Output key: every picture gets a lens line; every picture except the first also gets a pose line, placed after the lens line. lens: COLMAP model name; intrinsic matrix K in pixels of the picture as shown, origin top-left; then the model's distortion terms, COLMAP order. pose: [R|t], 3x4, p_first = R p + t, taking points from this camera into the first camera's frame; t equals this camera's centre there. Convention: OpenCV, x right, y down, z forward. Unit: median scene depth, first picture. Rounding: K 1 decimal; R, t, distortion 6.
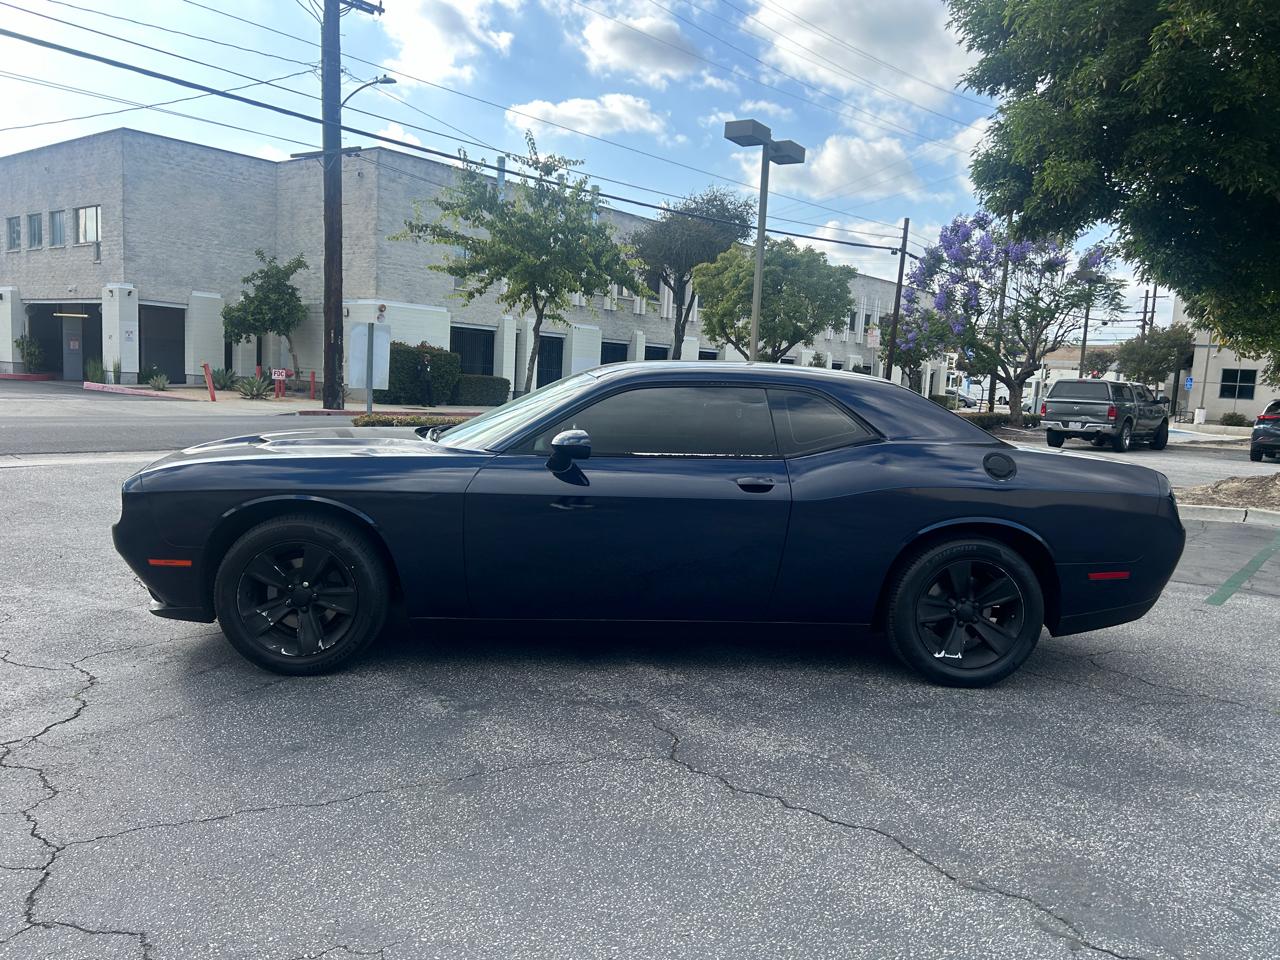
lens RADIAL K [[960.3, 0, 650.5], [0, 960.3, 489.3], [0, 0, 1]] dist [0.060850, -0.064427]
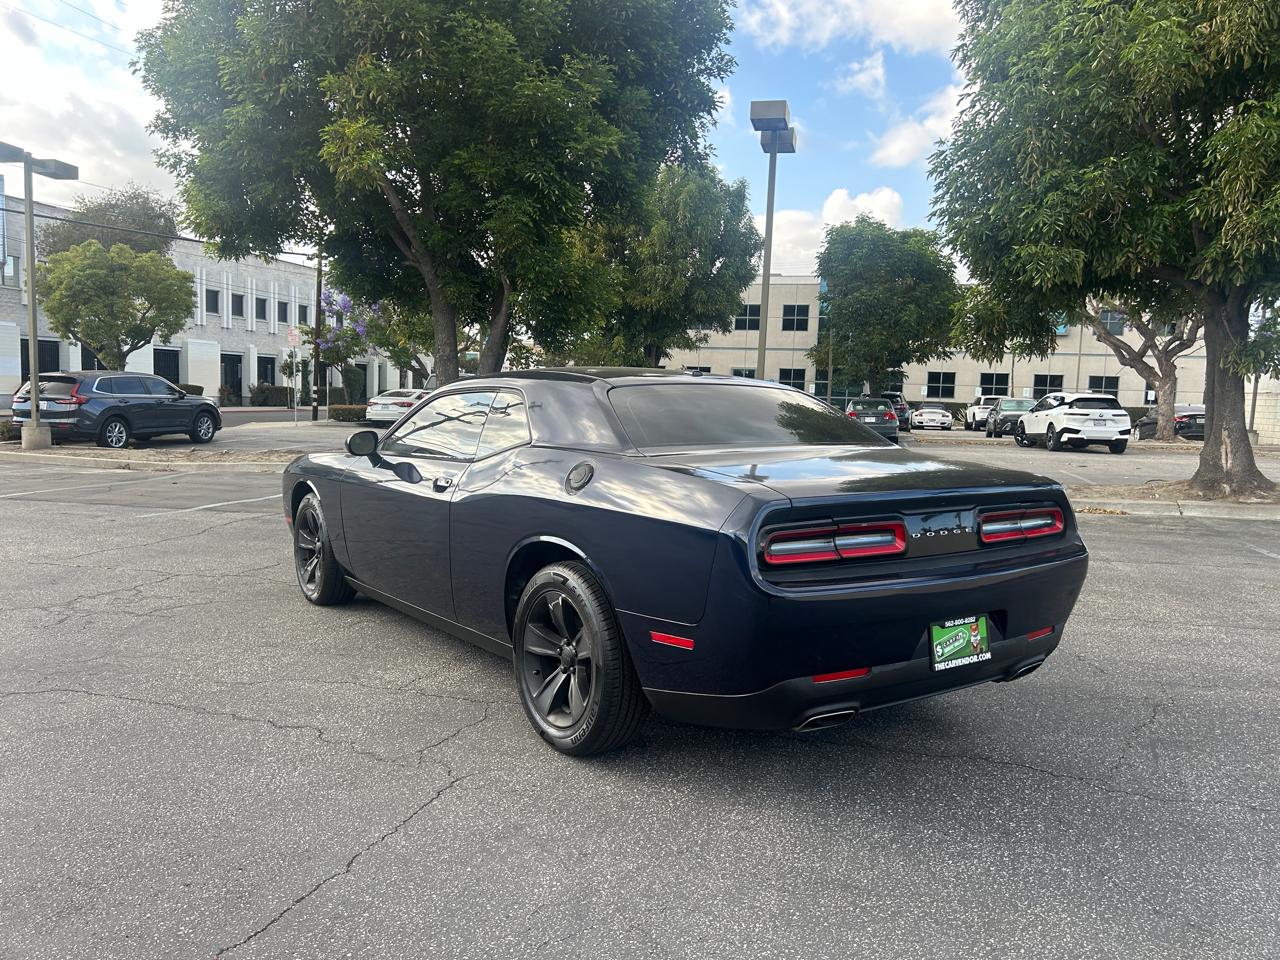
lens RADIAL K [[960.3, 0, 639.0], [0, 960.3, 482.7], [0, 0, 1]] dist [0.060850, -0.064427]
pose [[0.915398, -0.059470, 0.398132, 0.141631], [0.061619, 0.998072, 0.007409, 0.020351], [-0.397805, 0.017750, 0.917298, -0.134458]]
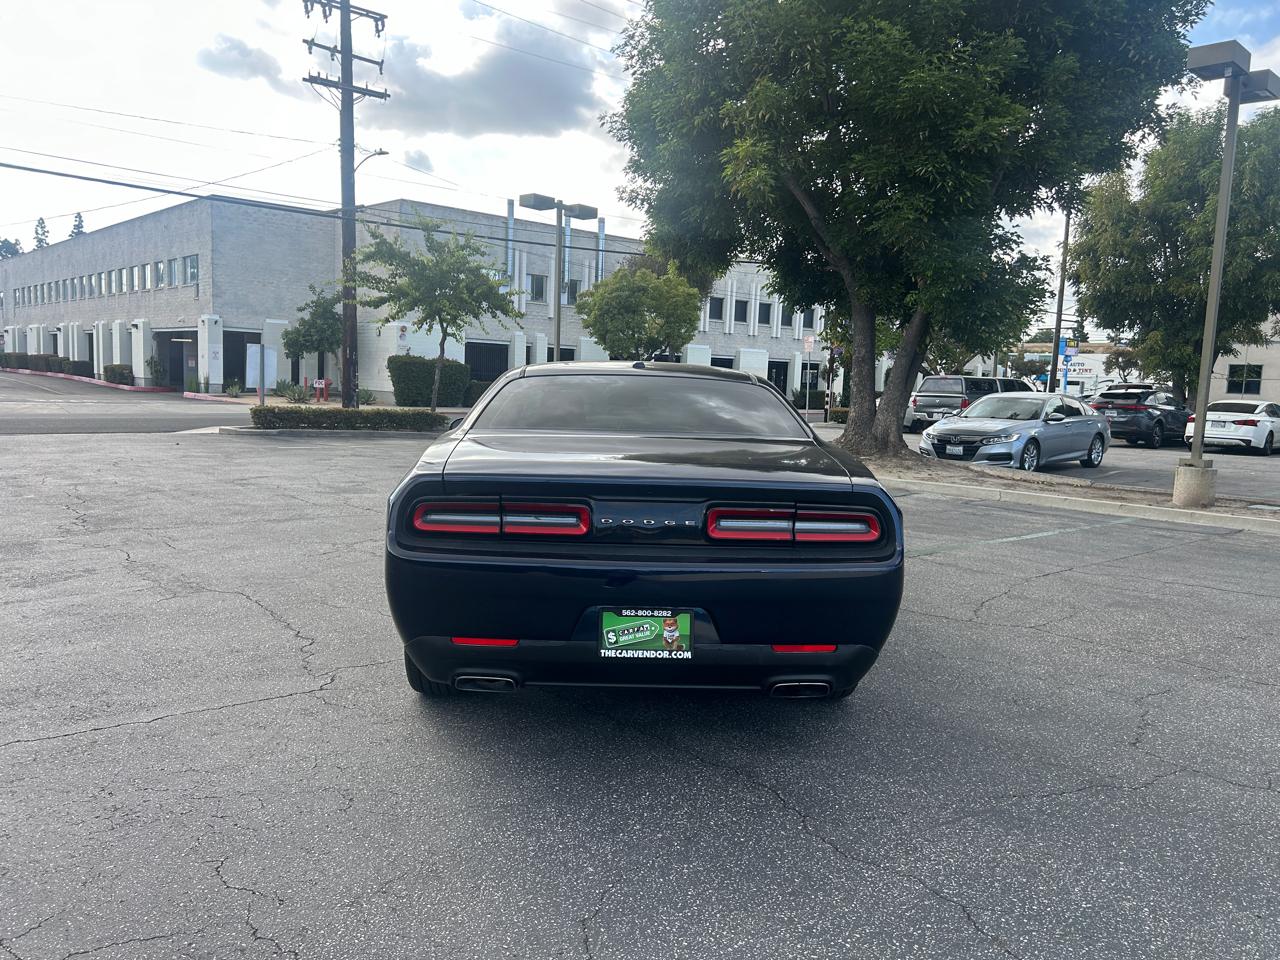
lens RADIAL K [[960.3, 0, 634.3], [0, 960.3, 470.9], [0, 0, 1]] dist [0.060850, -0.064427]
pose [[0.984472, -0.000028, -0.175539, 0.227261], [-0.004862, 0.999612, -0.027430, 0.025880], [0.175472, 0.027858, 0.984090, -0.151534]]
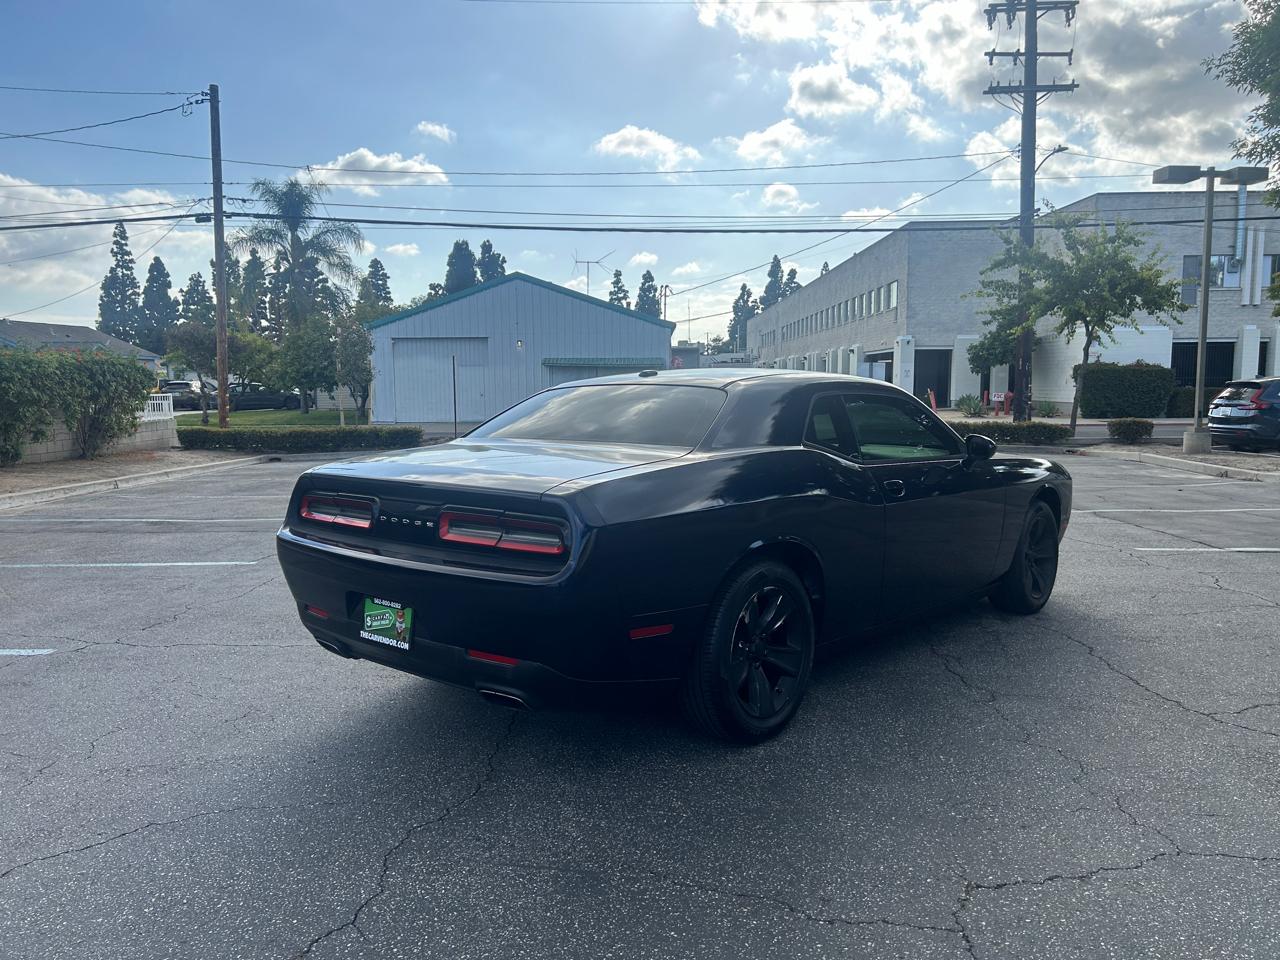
lens RADIAL K [[960.3, 0, 635.7], [0, 960.3, 478.0], [0, 0, 1]] dist [0.060850, -0.064427]
pose [[0.598721, 0.023671, -0.800608, 0.313991], [-0.054974, 0.998420, -0.011592, 0.023337], [0.799069, 0.050953, 0.599076, -0.098345]]
